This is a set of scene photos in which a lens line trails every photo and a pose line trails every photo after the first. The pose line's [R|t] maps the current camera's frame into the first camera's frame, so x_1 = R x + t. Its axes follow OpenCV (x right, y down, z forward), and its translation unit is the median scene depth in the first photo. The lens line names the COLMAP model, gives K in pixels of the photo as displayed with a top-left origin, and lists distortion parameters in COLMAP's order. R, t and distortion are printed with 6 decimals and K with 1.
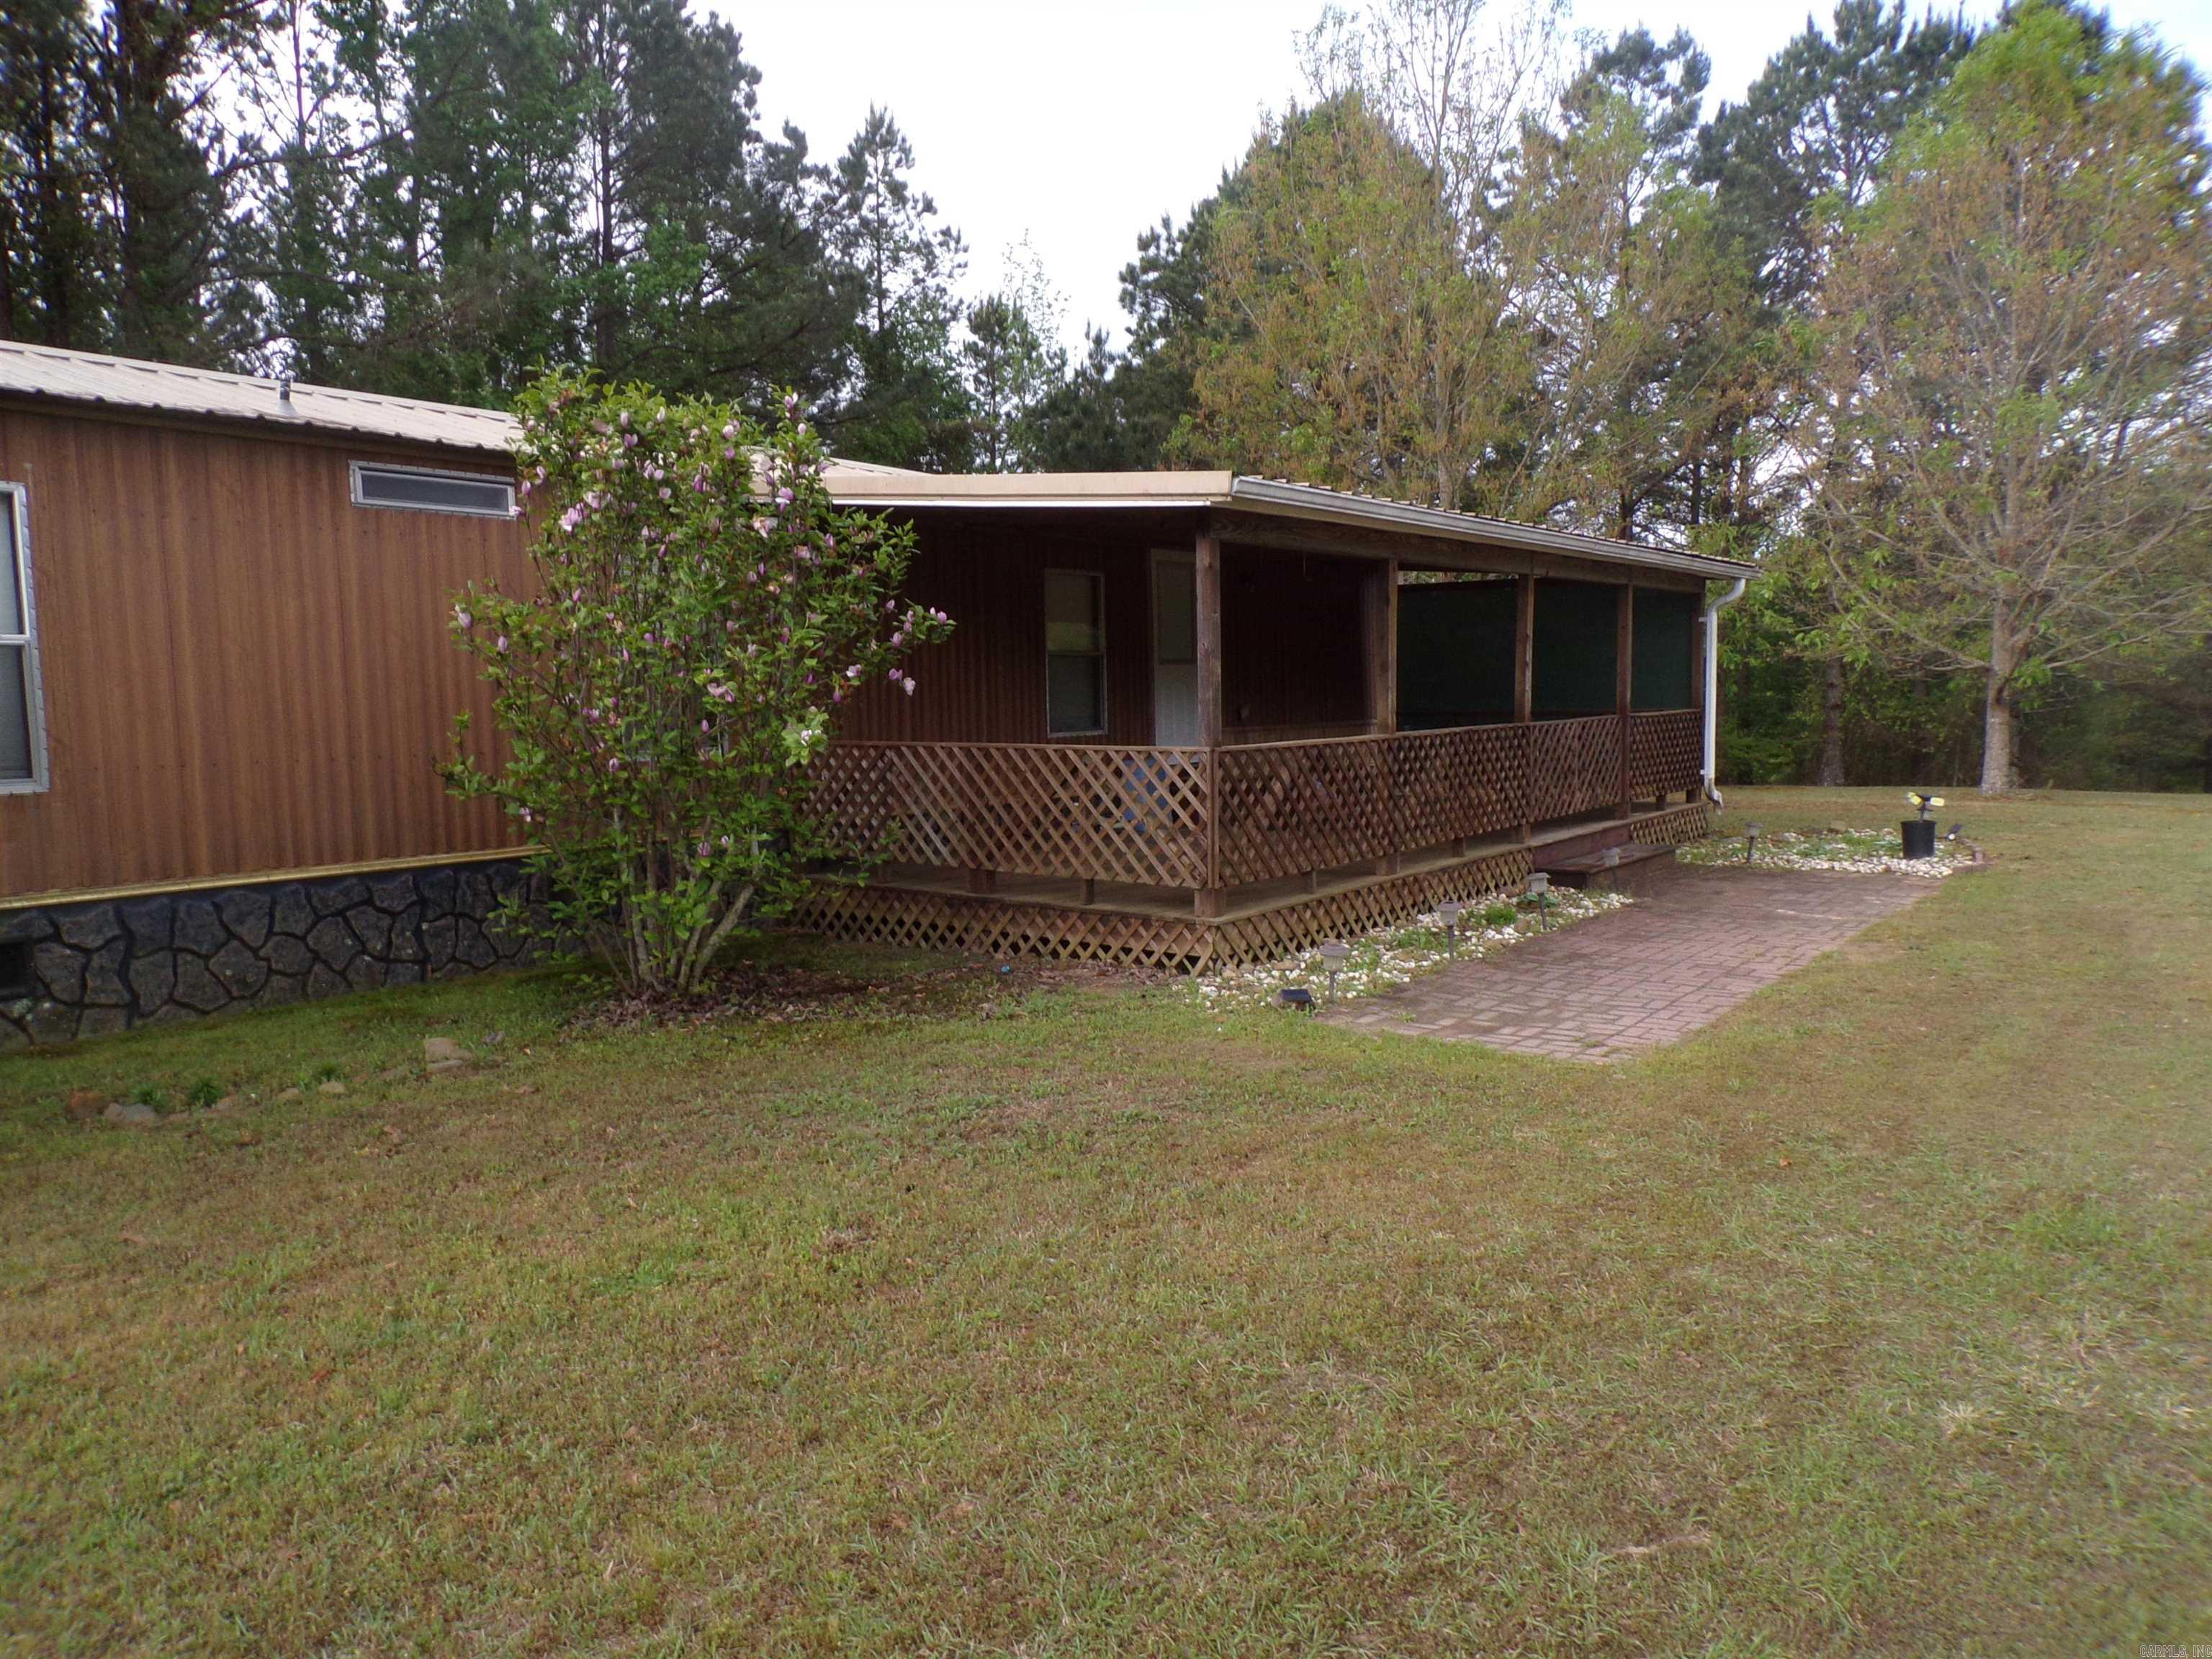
lens RADIAL K [[1489.0, 0, 1094.7], [0, 1489.0, 822.1], [0, 0, 1]] dist [0.001297, -0.000253]
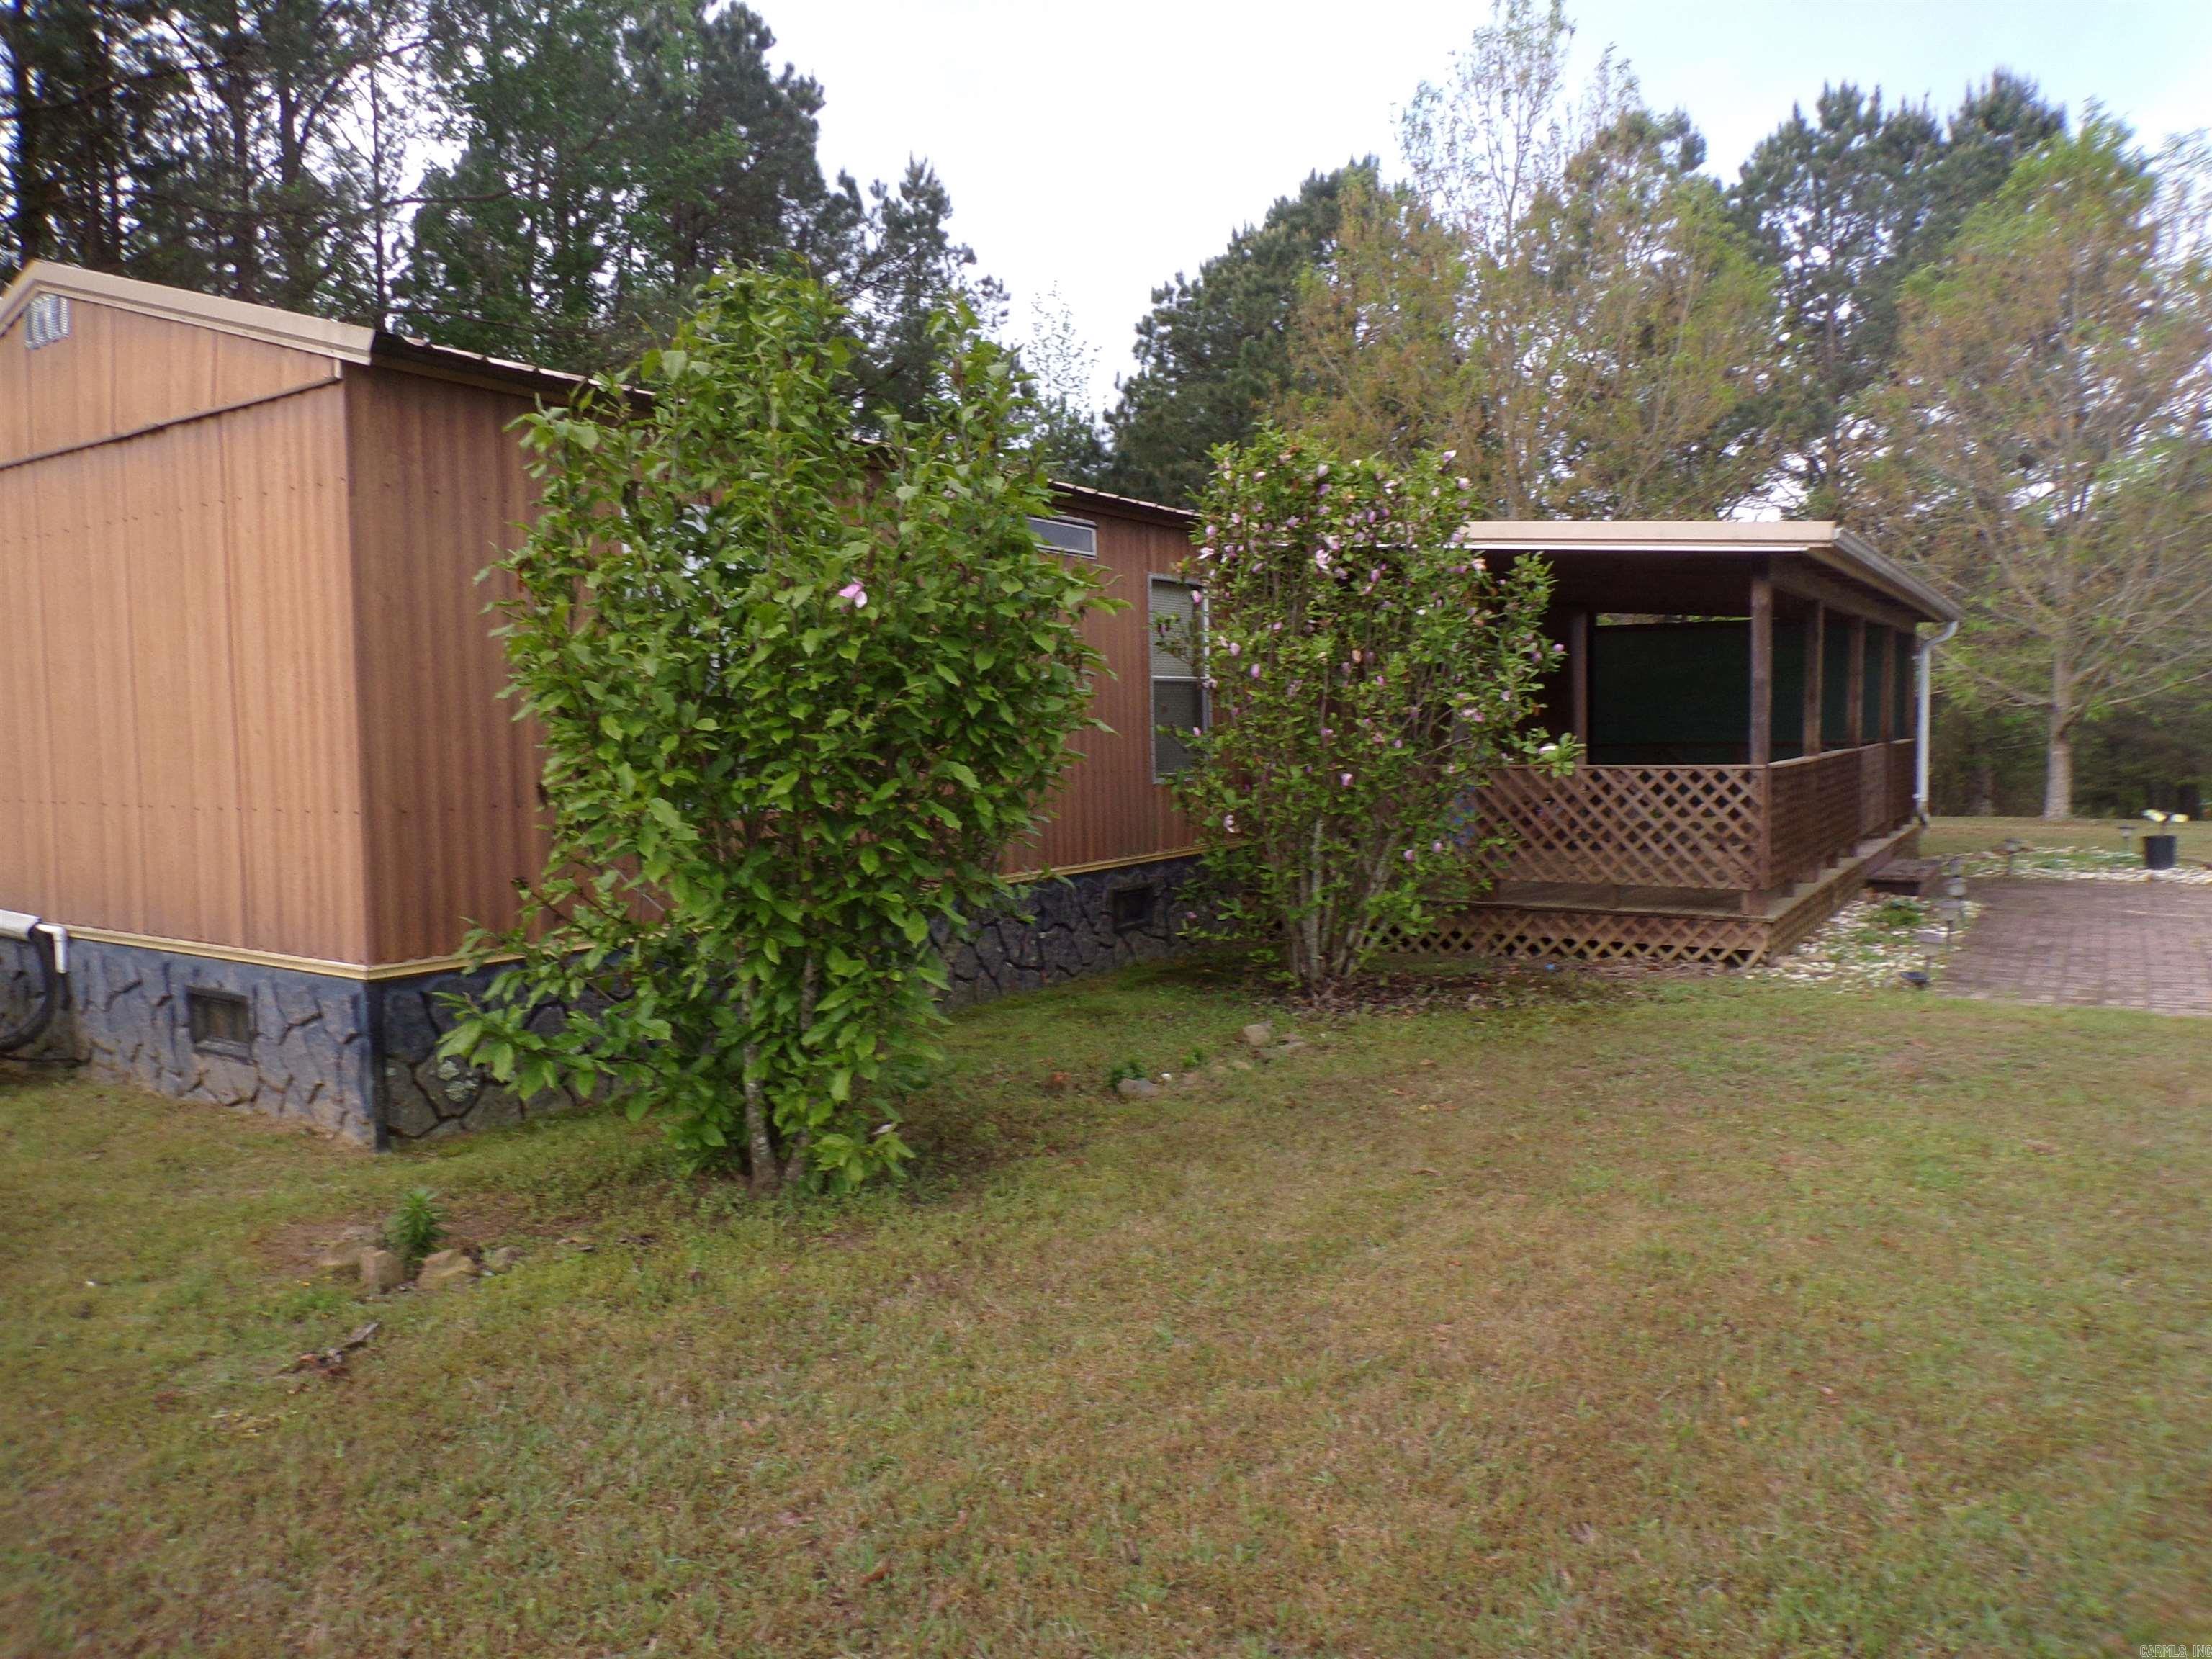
lens RADIAL K [[1501.9, 0, 1106.0], [0, 1501.9, 829.5], [0, 0, 1]] dist [-0.008245, 0.009958]
pose [[0.995879, -0.008203, 0.090316, -0.124720], [0.010530, 0.999624, -0.025319, 0.005410], [-0.090074, 0.026166, 0.995591, -0.020610]]
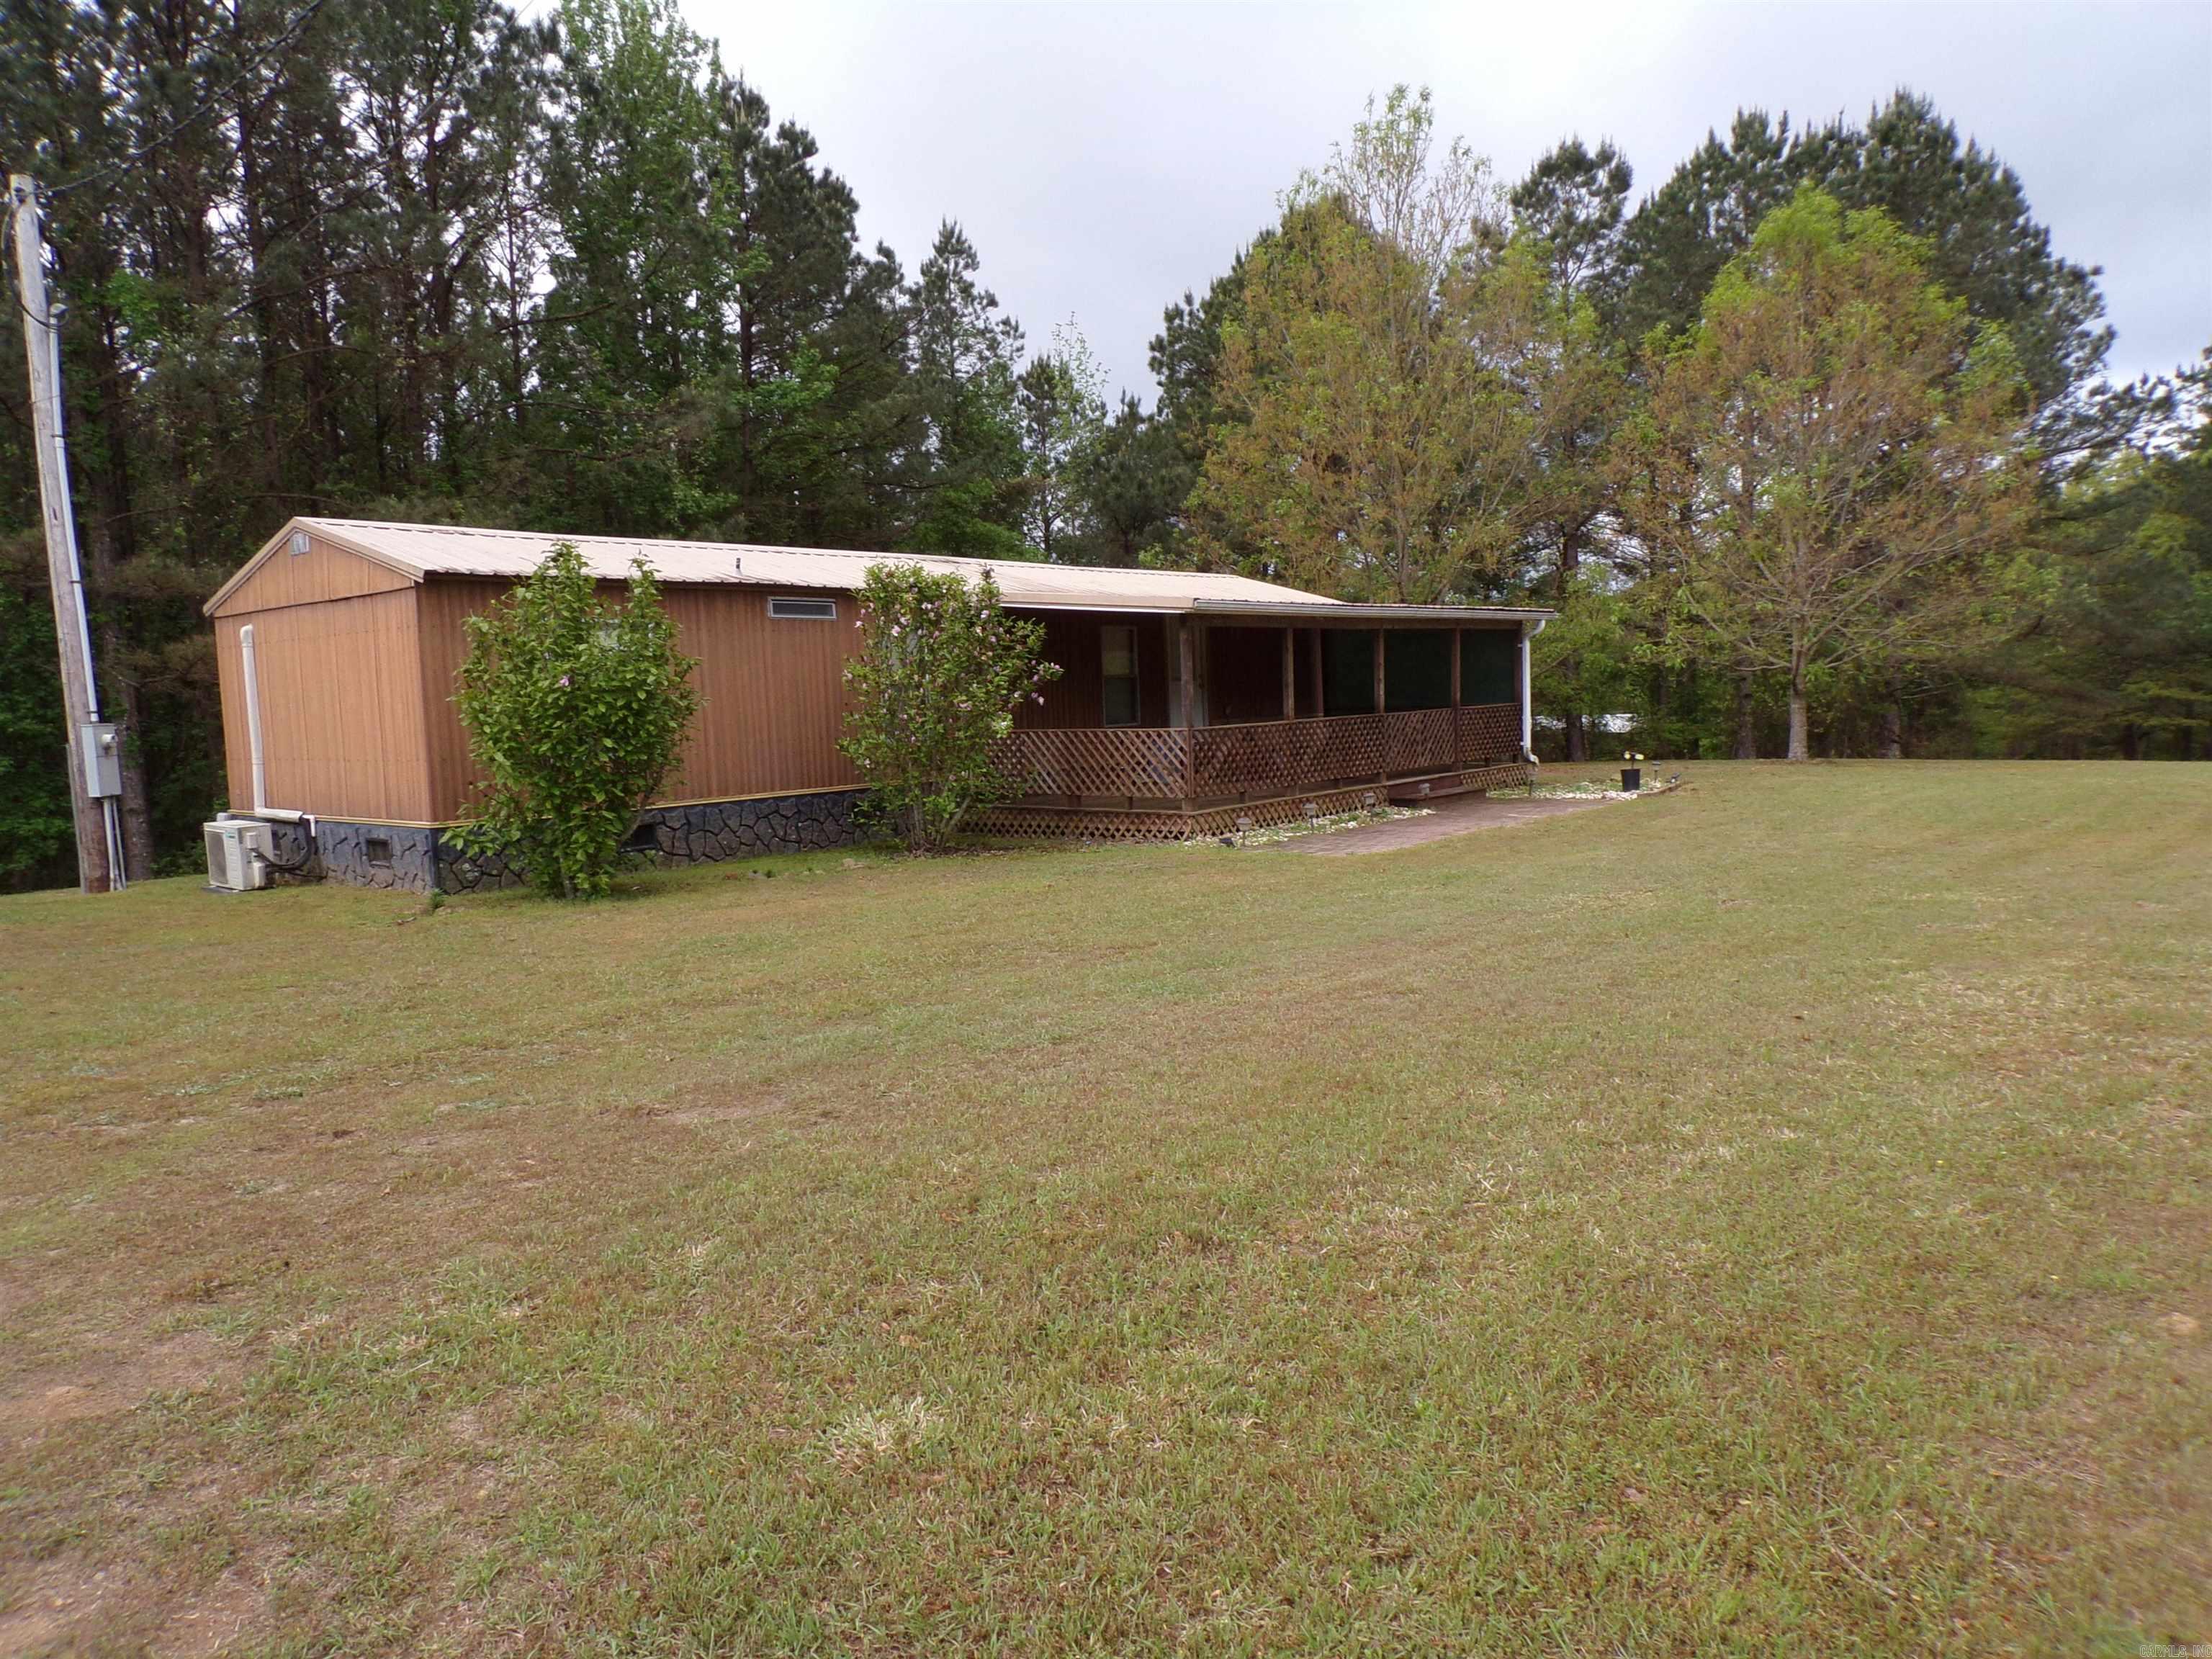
lens RADIAL K [[1501.9, 0, 1106.0], [0, 1501.9, 829.5], [0, 0, 1]] dist [-0.008245, 0.009958]
pose [[0.999610, -0.017130, -0.022060, 0.001962], [0.017205, 0.999847, 0.003239, 0.019136], [0.022001, -0.003617, 0.999751, -0.253131]]
